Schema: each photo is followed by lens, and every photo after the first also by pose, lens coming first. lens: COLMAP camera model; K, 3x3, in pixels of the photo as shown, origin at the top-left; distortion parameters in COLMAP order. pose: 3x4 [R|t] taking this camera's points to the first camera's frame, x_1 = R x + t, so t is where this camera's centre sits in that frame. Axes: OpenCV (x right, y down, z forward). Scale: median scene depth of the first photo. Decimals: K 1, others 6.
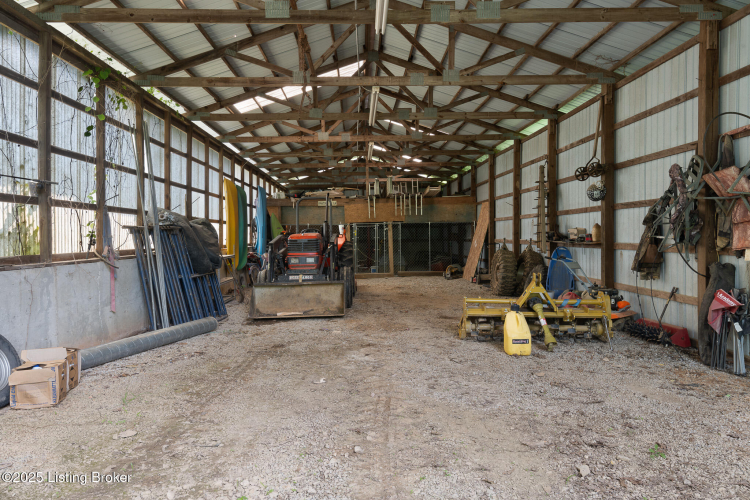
lens RADIAL K [[554.2, 0, 373.5], [0, 554.2, 233.1], [0, 0, 1]] dist [0.024377, 0.001754]
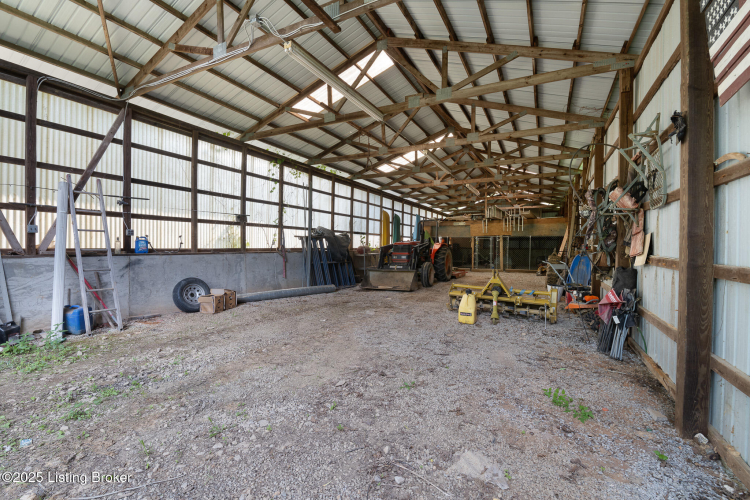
lens RADIAL K [[336.1, 0, 375.0], [0, 336.1, 250.0], [0, 0, 1]] dist [-0.015362, -0.000243]
pose [[0.875600, 0.024921, -0.482393, 0.431327], [-0.015017, 0.999590, 0.024383, 0.005237], [0.482803, -0.014106, 0.875615, 0.091709]]
